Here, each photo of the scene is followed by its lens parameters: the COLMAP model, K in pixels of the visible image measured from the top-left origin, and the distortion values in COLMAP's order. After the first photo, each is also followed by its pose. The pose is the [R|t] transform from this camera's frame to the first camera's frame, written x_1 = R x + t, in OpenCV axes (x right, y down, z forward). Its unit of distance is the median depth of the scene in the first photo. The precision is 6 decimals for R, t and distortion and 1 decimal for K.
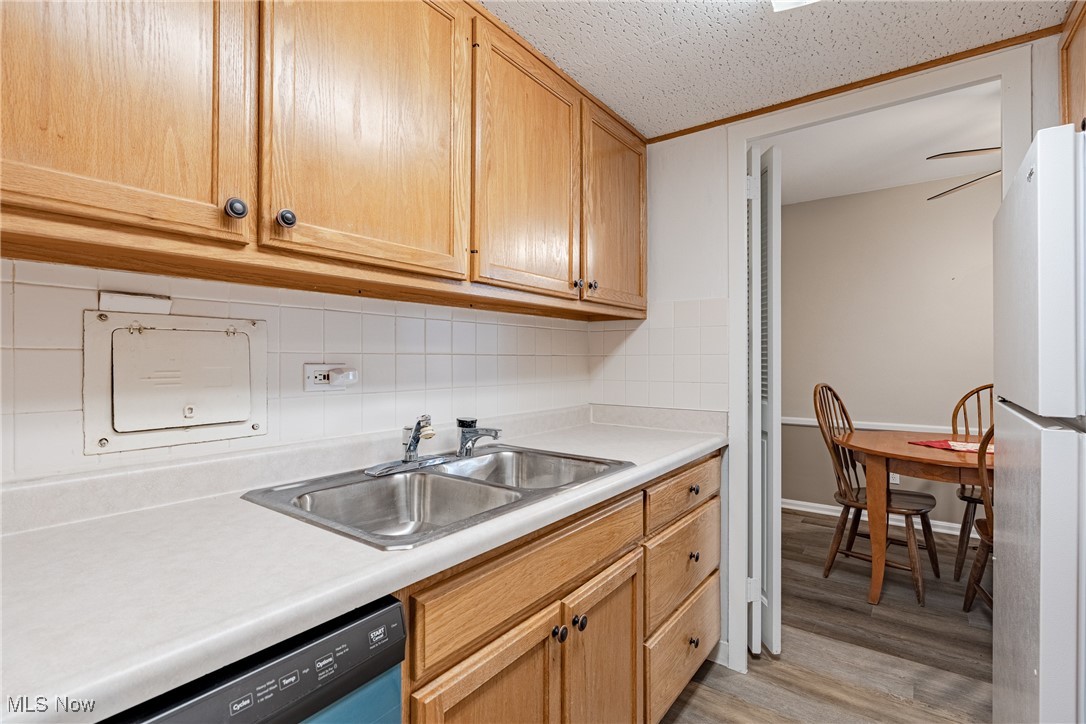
lens RADIAL K [[493.1, 0, 567.8], [0, 493.1, 360.5], [0, 0, 1]] dist [-0.004807, 0.000807]
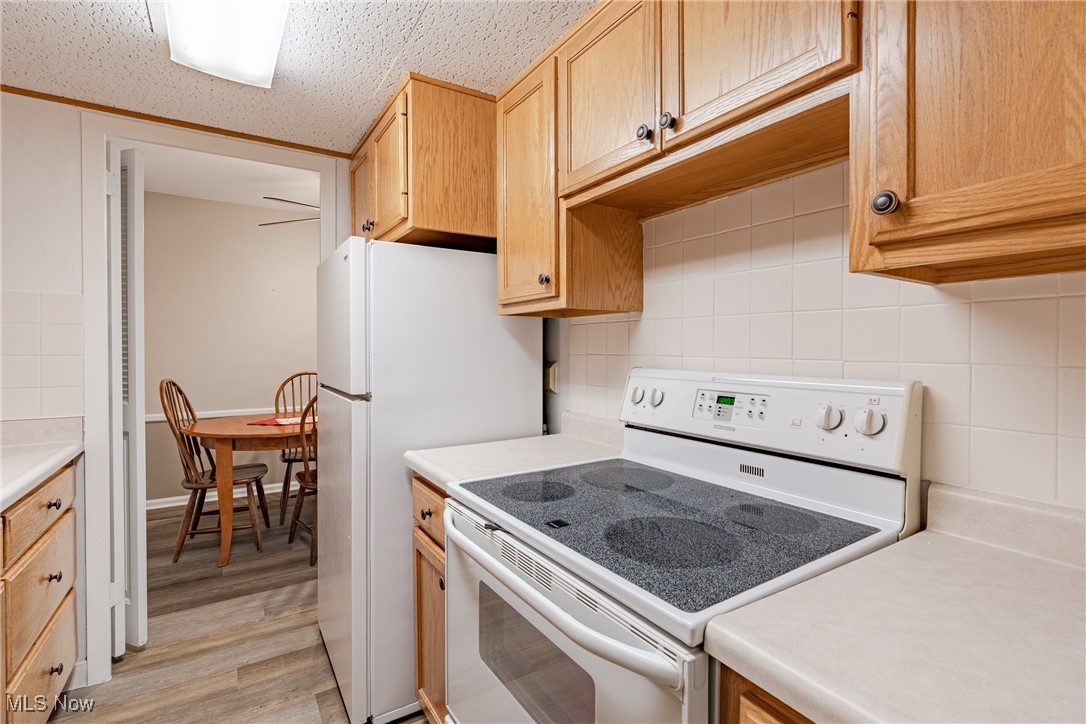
lens RADIAL K [[493.1, 0, 540.5], [0, 493.1, 358.4], [0, 0, 1]] dist [-0.004807, 0.000807]
pose [[0.363455, -0.014147, 0.931504, -0.208217], [-0.005054, 0.999840, 0.017156, -0.023973], [-0.931598, -0.010943, 0.363326, -0.134693]]
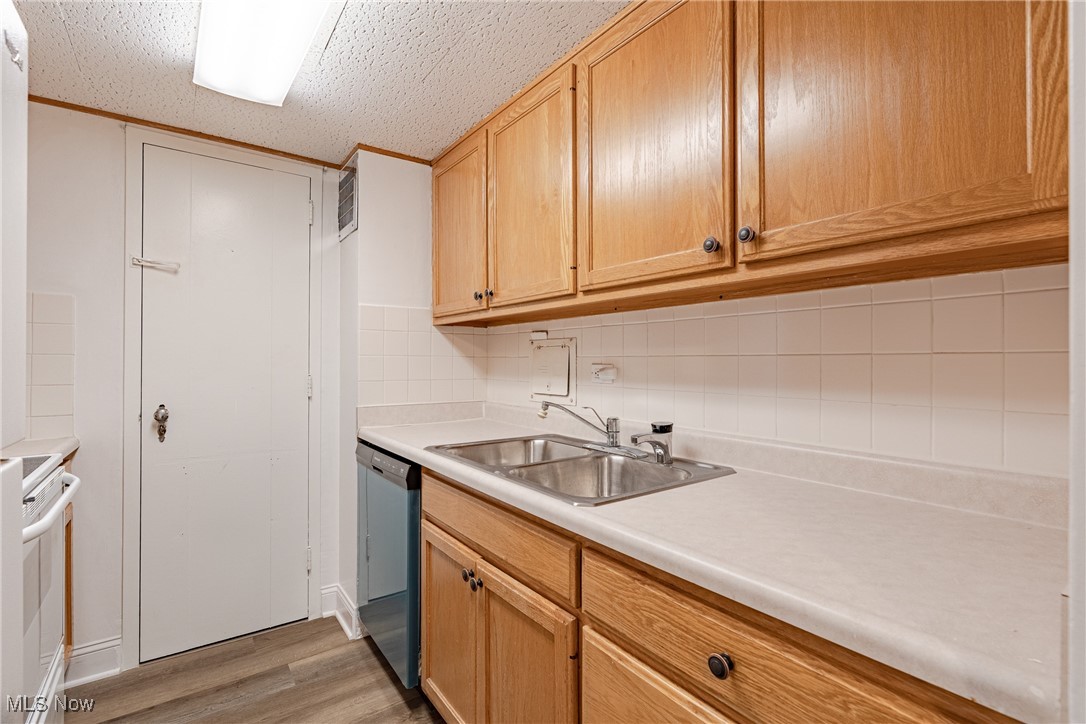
lens RADIAL K [[493.1, 0, 542.8], [0, 493.1, 363.1], [0, 0, 1]] dist [-0.004807, 0.000807]
pose [[-0.307490, 0.005158, -0.951537, 0.720427], [-0.000984, 0.999983, 0.005738, -0.003011], [0.951551, 0.002701, -0.307480, 0.995214]]
